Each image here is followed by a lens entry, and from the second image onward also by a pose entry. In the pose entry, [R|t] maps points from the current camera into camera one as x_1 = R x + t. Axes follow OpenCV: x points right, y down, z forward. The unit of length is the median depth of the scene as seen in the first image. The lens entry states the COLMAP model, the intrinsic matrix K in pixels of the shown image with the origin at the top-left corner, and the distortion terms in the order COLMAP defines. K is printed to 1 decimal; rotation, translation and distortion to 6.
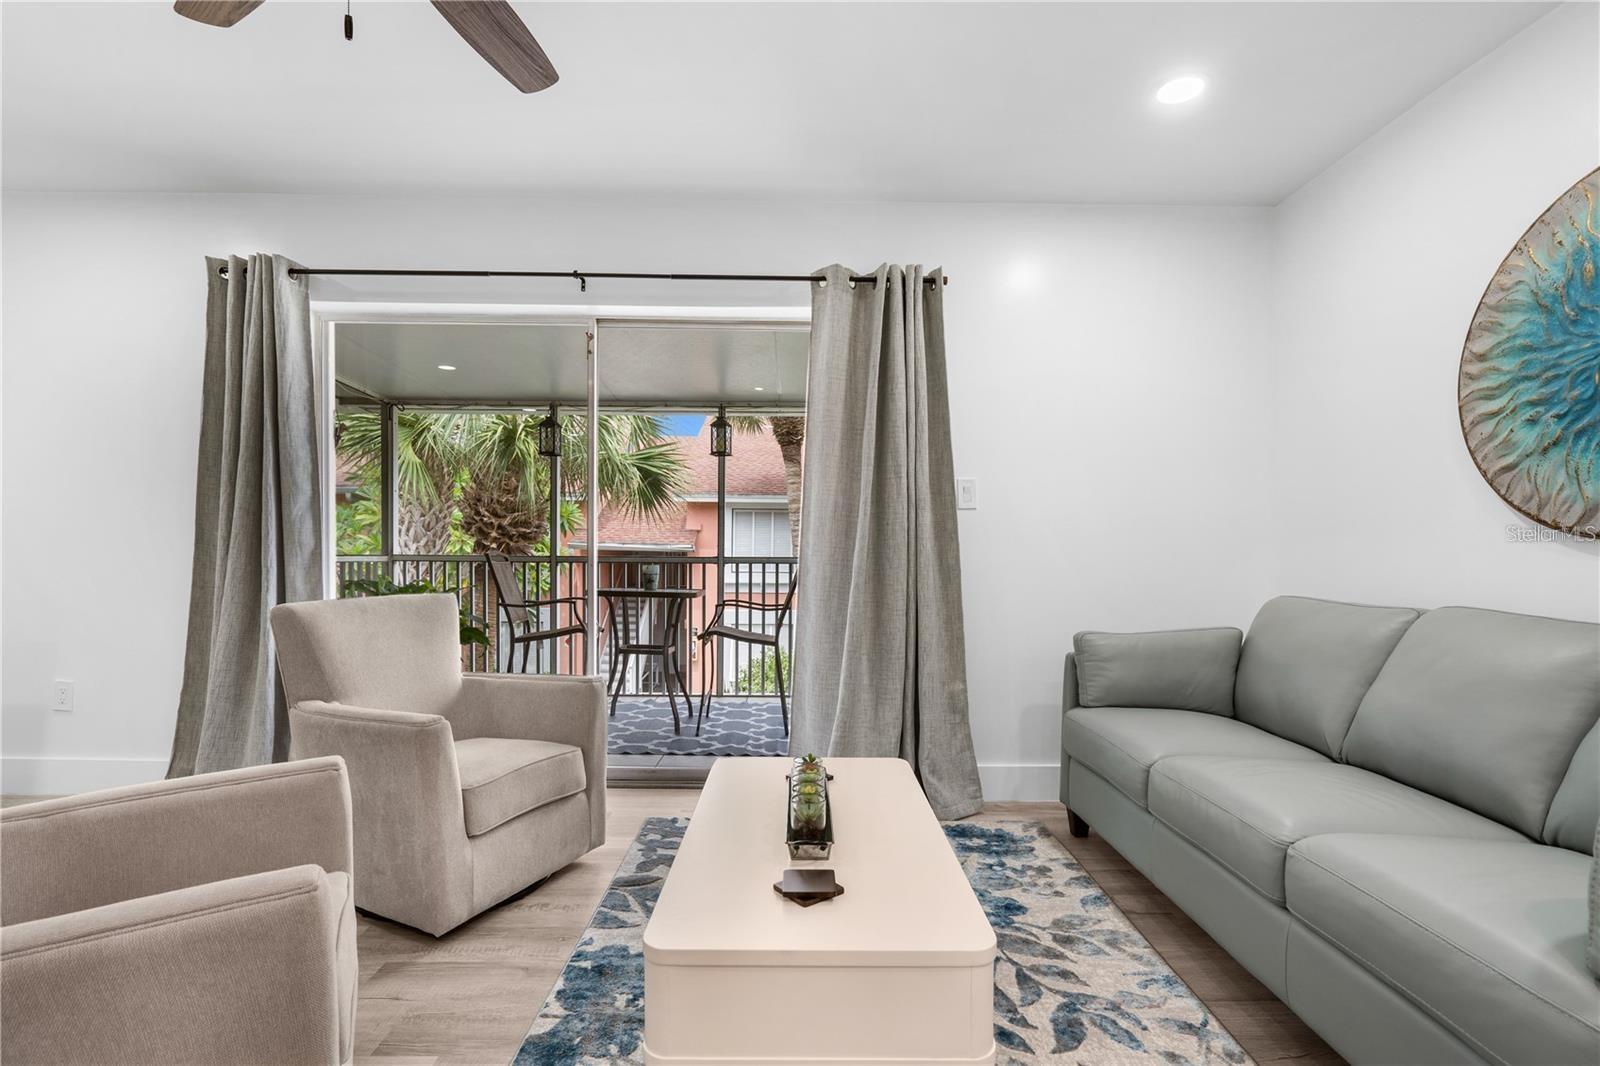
lens RADIAL K [[735.4, 0, 783.4], [0, 735.4, 579.7], [0, 0, 1]] dist [-0.005850, -0.000284]
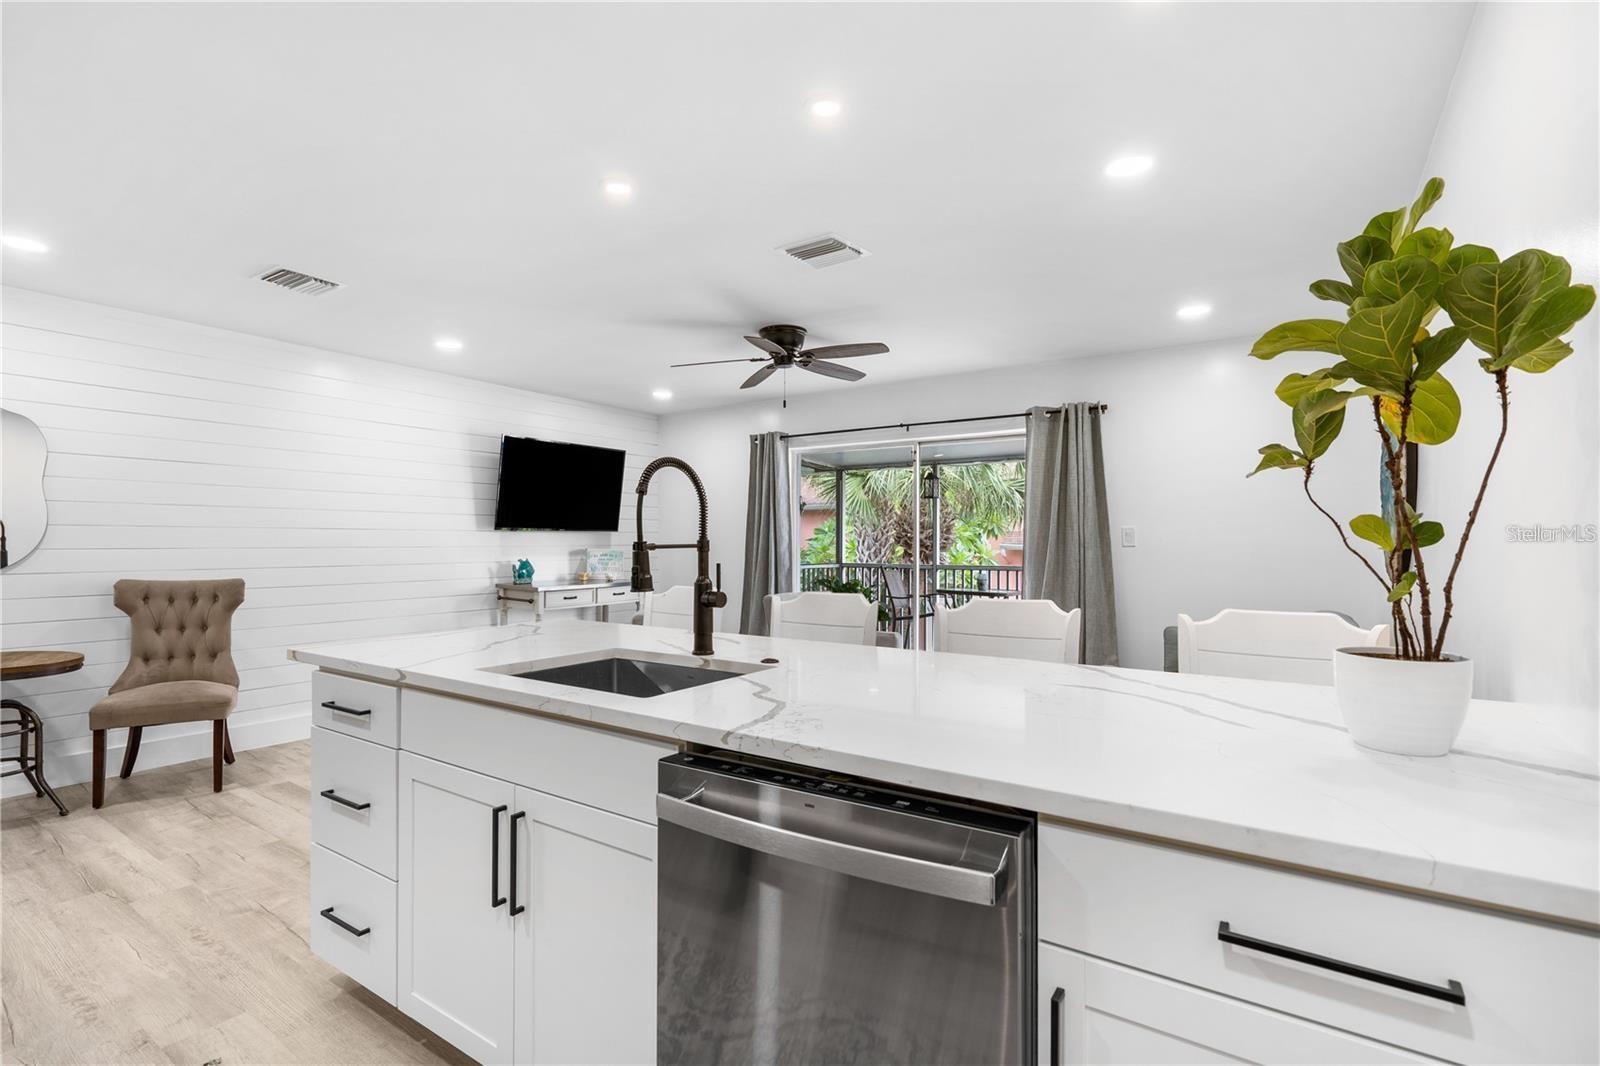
lens RADIAL K [[735.4, 0, 803.5], [0, 735.4, 533.8], [0, 0, 1]] dist [-0.005850, -0.000284]
pose [[0.817950, -0.013056, -0.575140, 0.610984], [-0.014395, 0.998965, -0.043150, -0.049280], [0.575108, 0.043574, 0.816916, -0.701742]]
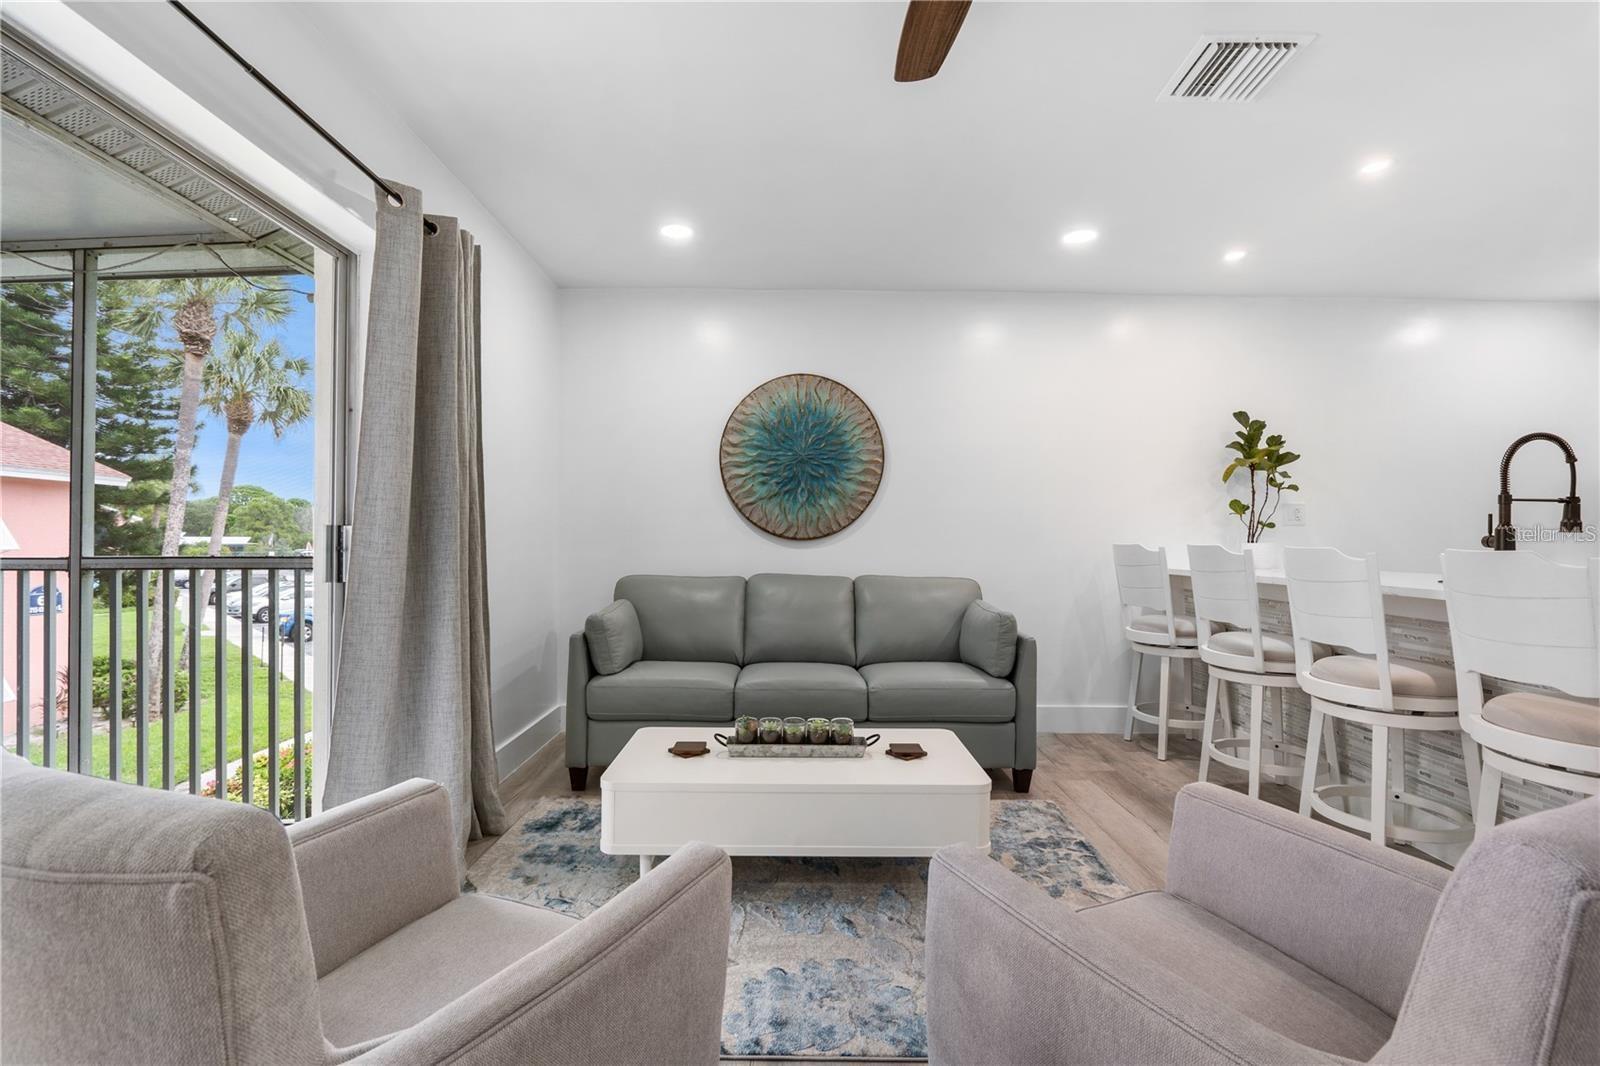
lens RADIAL K [[735.4, 0, 793.5], [0, 735.4, 534.7], [0, 0, 1]] dist [-0.005850, -0.000284]
pose [[0.013709, 0.001407, 0.999905, -0.712474], [0.029782, 0.999555, -0.001815, -0.041702], [-0.999462, 0.029804, 0.013661, 0.591508]]
